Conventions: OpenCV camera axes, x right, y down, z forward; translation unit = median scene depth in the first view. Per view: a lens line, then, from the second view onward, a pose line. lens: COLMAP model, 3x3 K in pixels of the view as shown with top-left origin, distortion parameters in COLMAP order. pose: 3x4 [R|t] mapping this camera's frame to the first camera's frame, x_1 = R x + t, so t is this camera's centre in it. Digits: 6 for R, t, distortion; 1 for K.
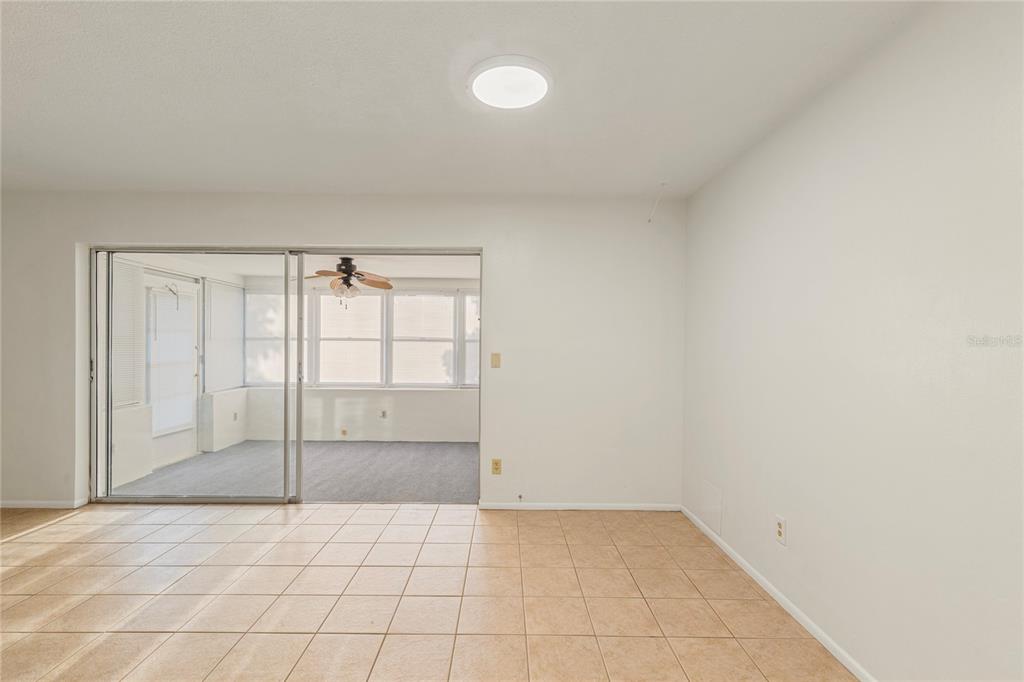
lens RADIAL K [[465.1, 0, 505.6], [0, 465.1, 344.4], [0, 0, 1]] dist [0.002695, 0.000673]
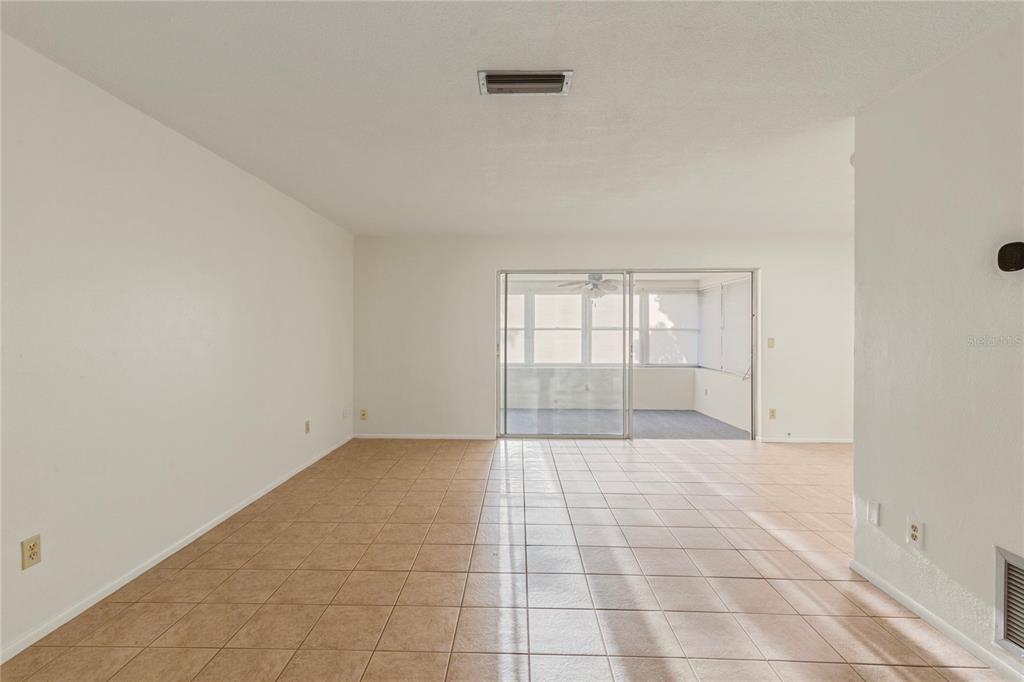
lens RADIAL K [[466.8, 0, 508.6], [0, 466.8, 323.2], [0, 0, 1]] dist [0.013214, -0.000308]
pose [[0.999581, -0.006306, -0.028239, -0.495233], [0.005752, 0.999790, -0.019653, -0.002683], [0.028357, 0.019482, 0.999408, -0.324367]]
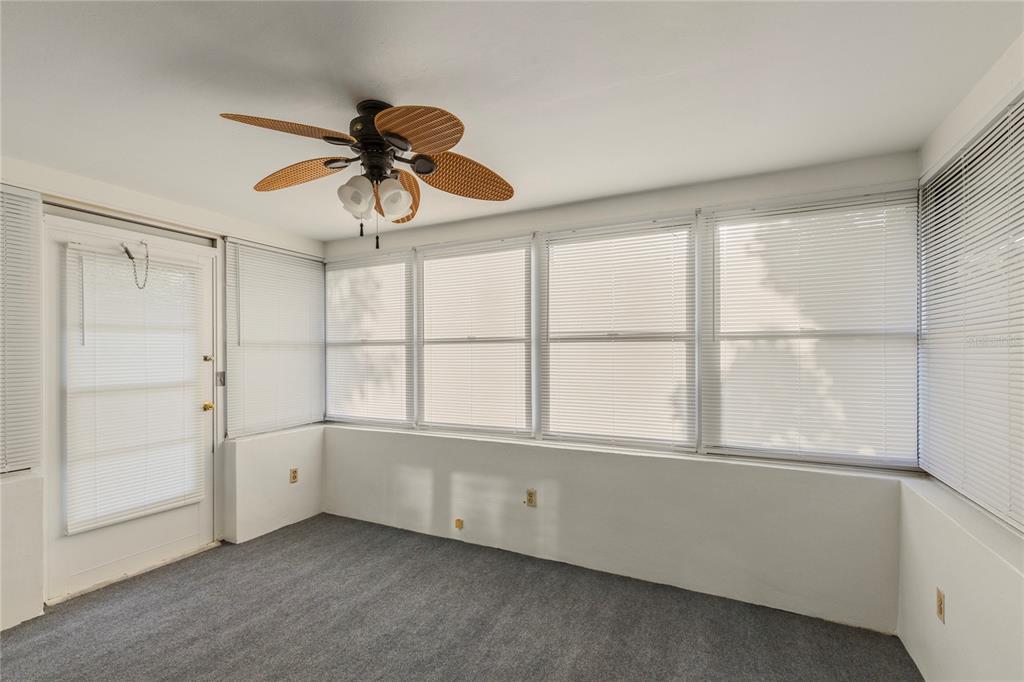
lens RADIAL K [[467.1, 0, 506.4], [0, 467.1, 349.6], [0, 0, 1]] dist [0.007940, -0.000278]
pose [[0.892311, -0.016415, -0.451123, -0.078554], [0.009358, 0.999797, -0.017871, 0.009745], [0.451325, 0.011725, 0.892283, 0.640016]]
